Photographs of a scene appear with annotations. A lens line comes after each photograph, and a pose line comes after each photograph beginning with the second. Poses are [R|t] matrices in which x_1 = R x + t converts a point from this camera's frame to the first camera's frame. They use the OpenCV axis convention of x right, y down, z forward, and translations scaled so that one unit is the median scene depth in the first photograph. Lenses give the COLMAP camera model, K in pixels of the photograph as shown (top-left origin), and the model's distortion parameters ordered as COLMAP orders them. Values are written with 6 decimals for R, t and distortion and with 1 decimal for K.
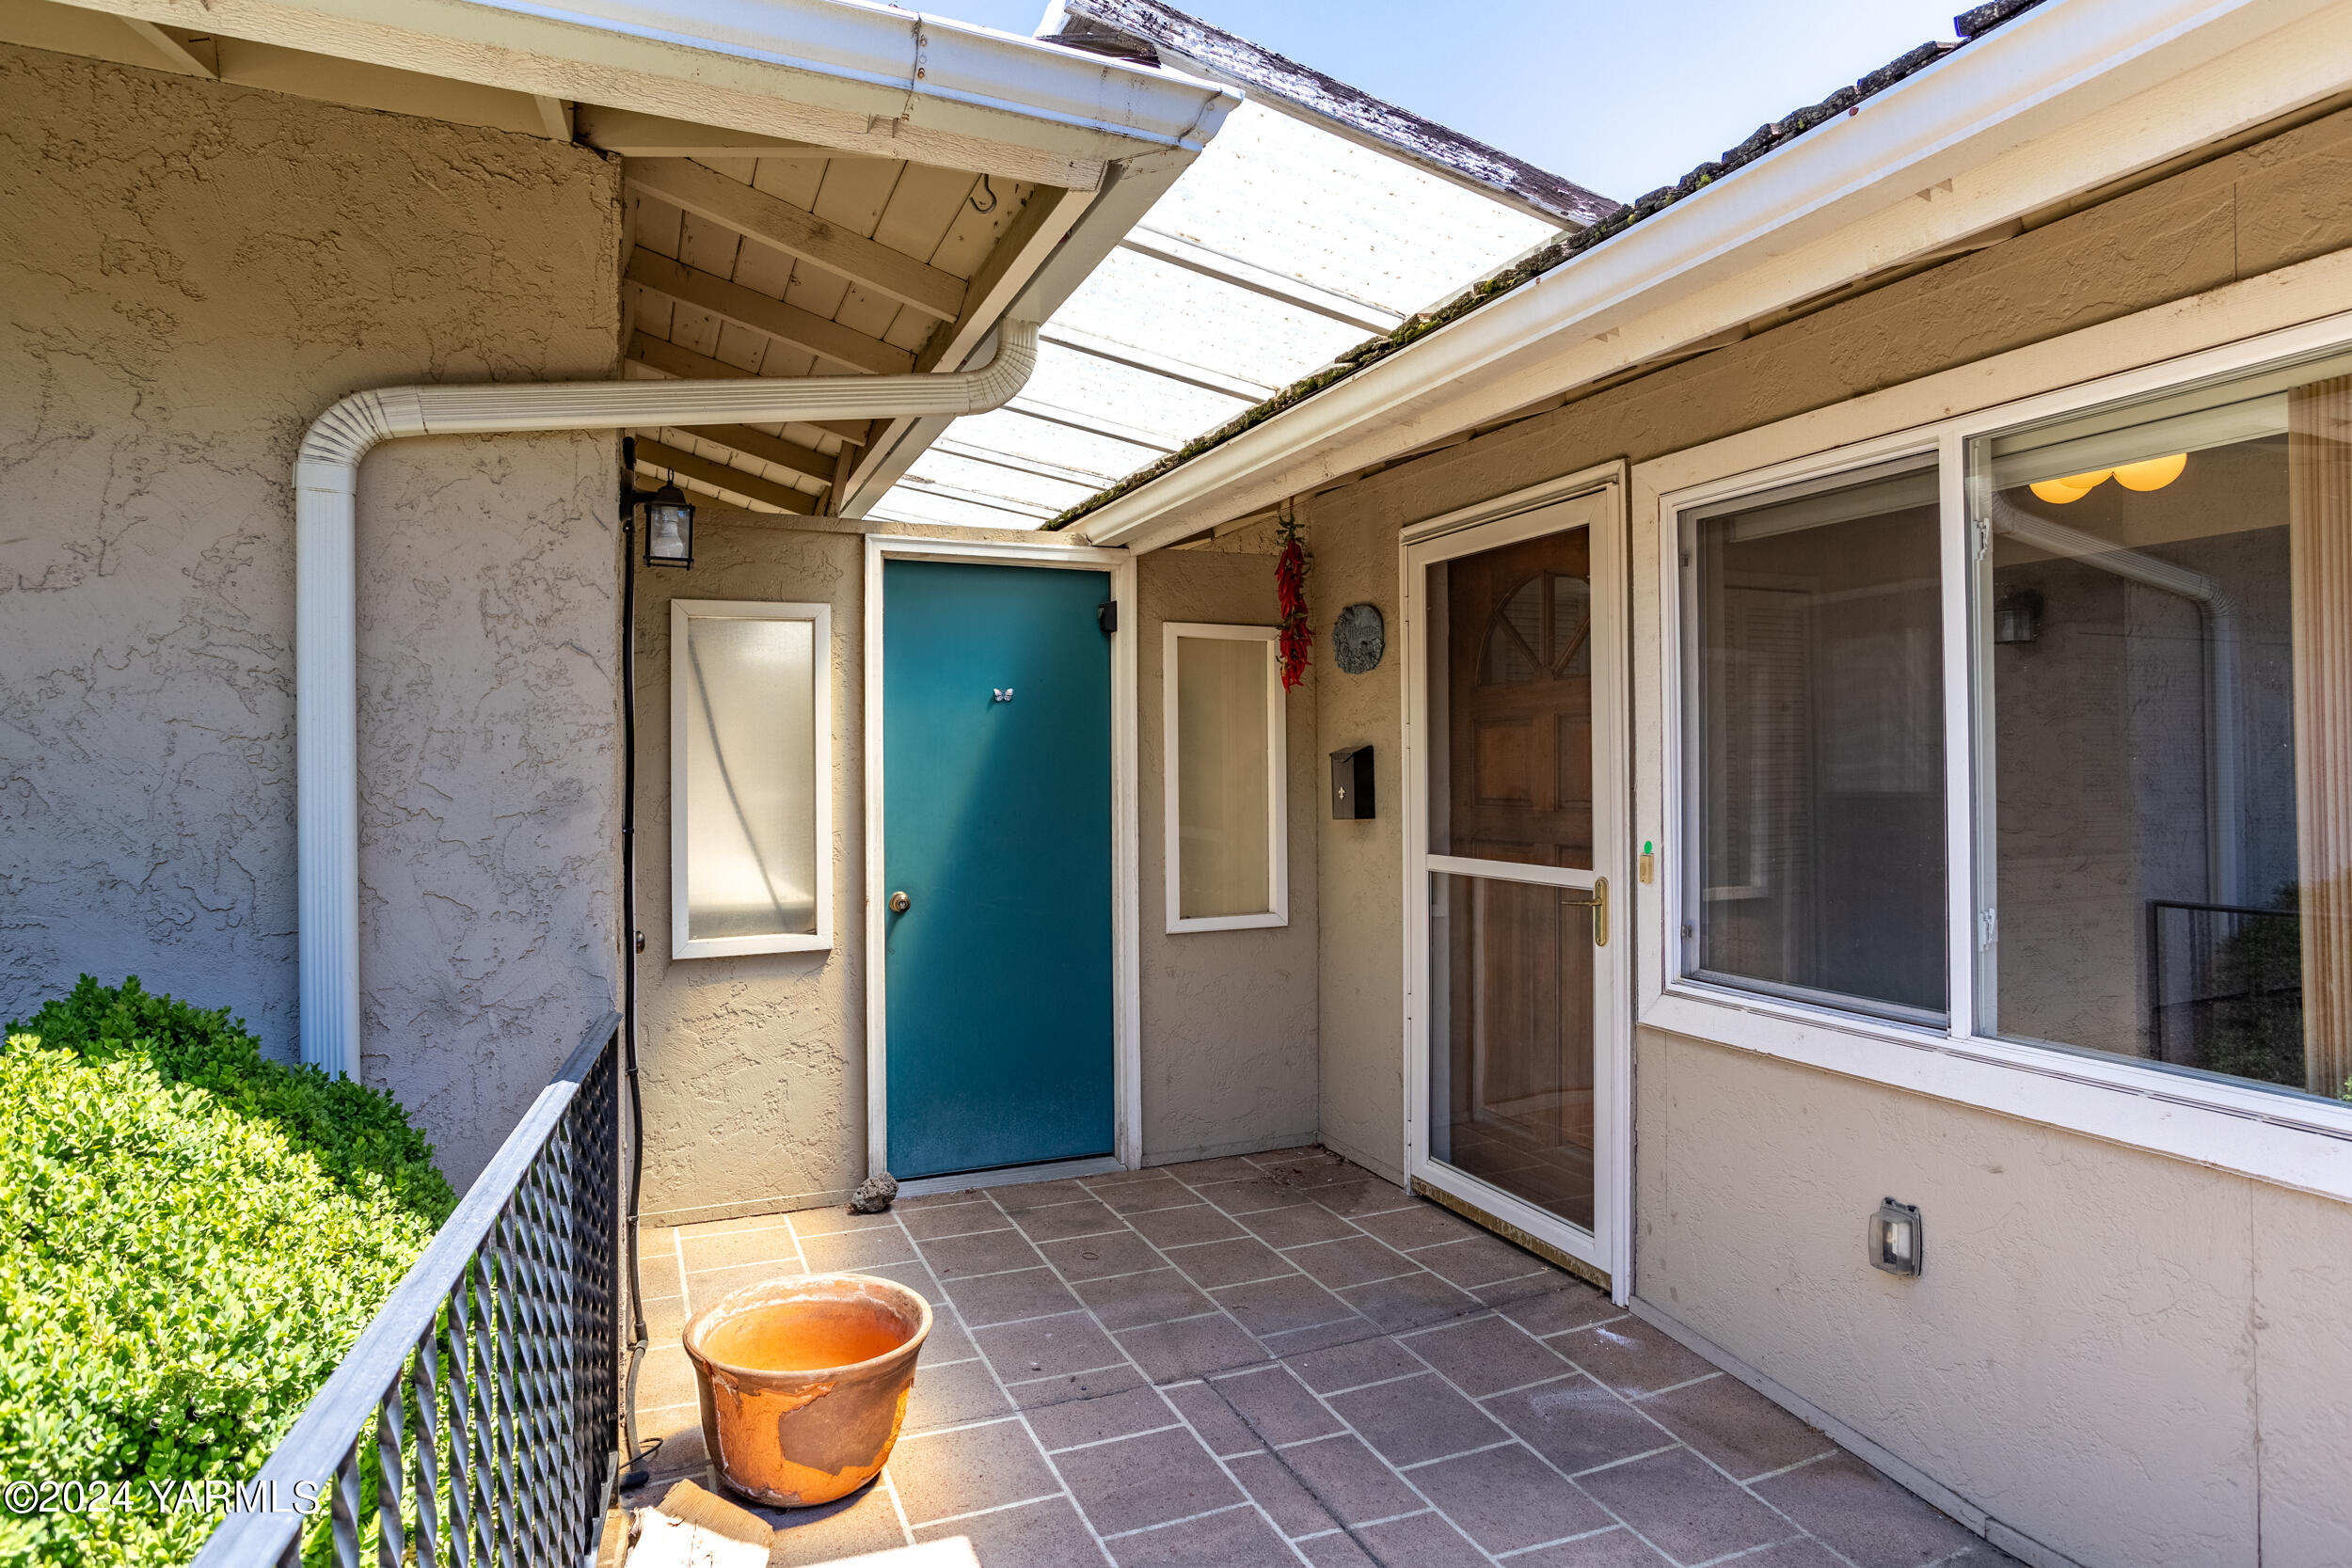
lens RADIAL K [[1264.0, 0, 1173.3], [0, 1264.0, 754.0], [0, 0, 1]] dist [-0.001405, -0.000524]
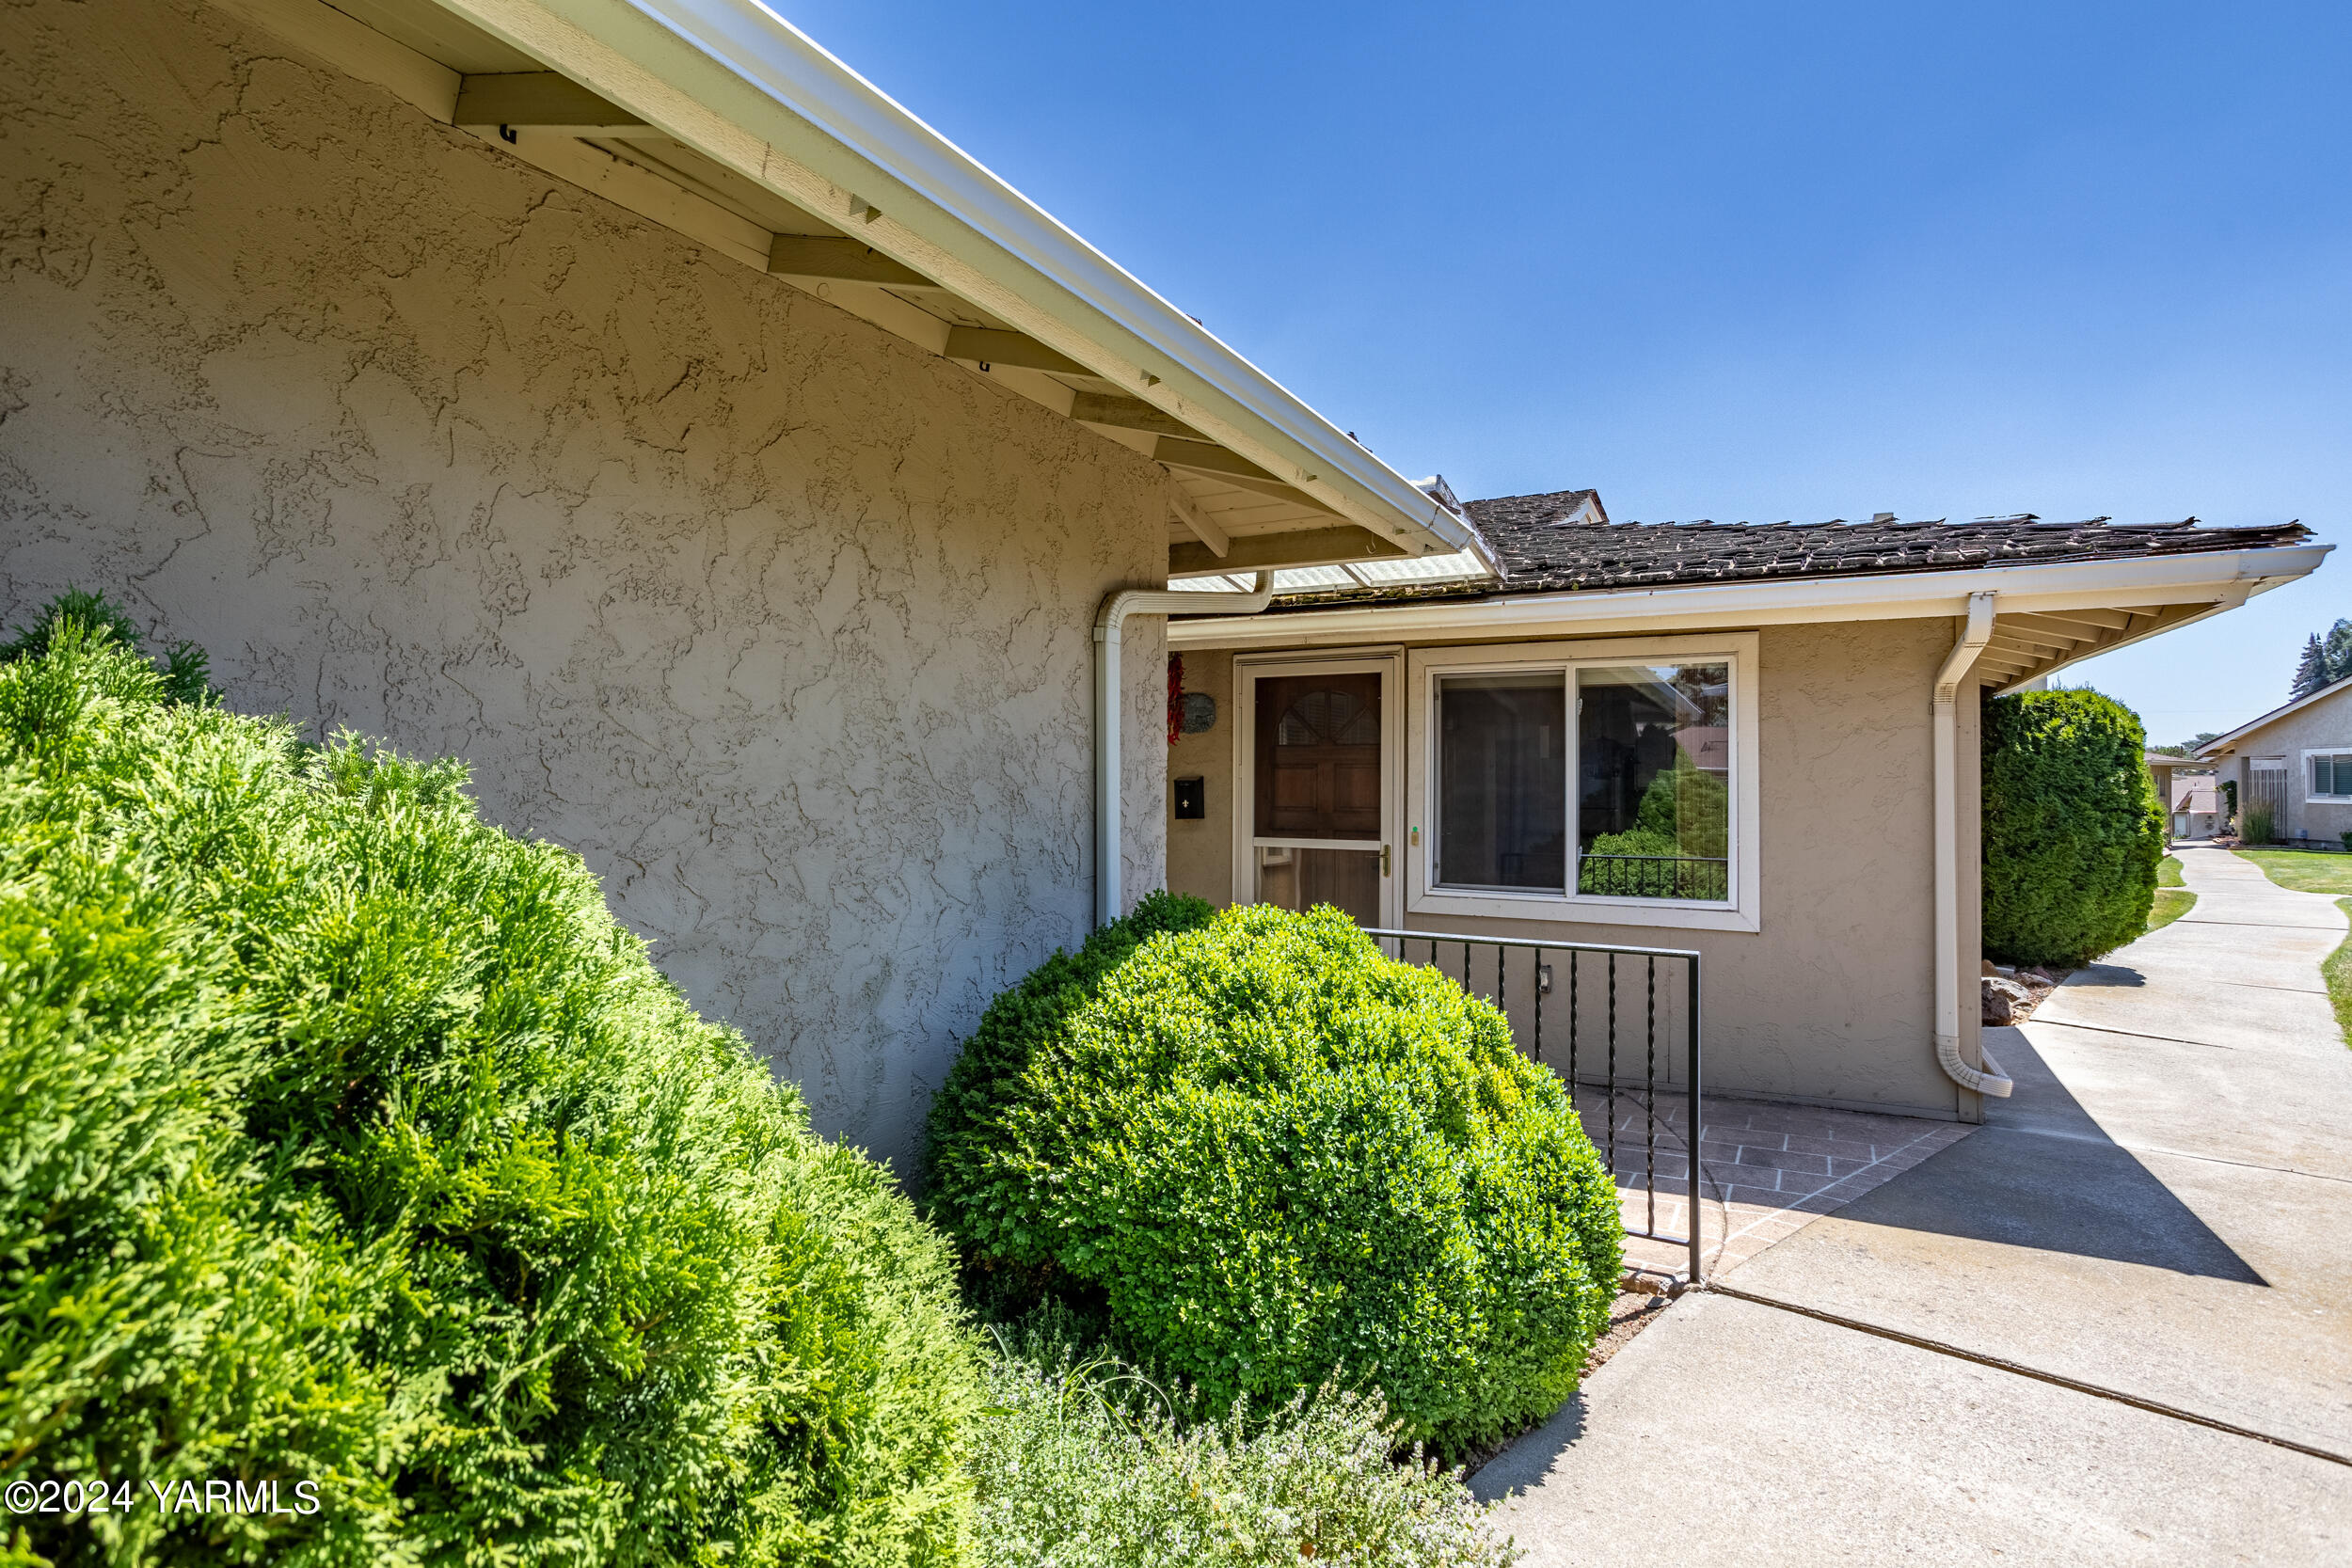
lens RADIAL K [[1124.2, 0, 1179.8], [0, 1124.2, 748.3], [0, 0, 1]] dist [-0.000822, 0.000992]
pose [[0.793345, 0.028283, 0.608115, -1.120286], [-0.015684, 0.999538, -0.026027, -0.005765], [-0.608571, 0.011111, 0.793422, -0.277315]]
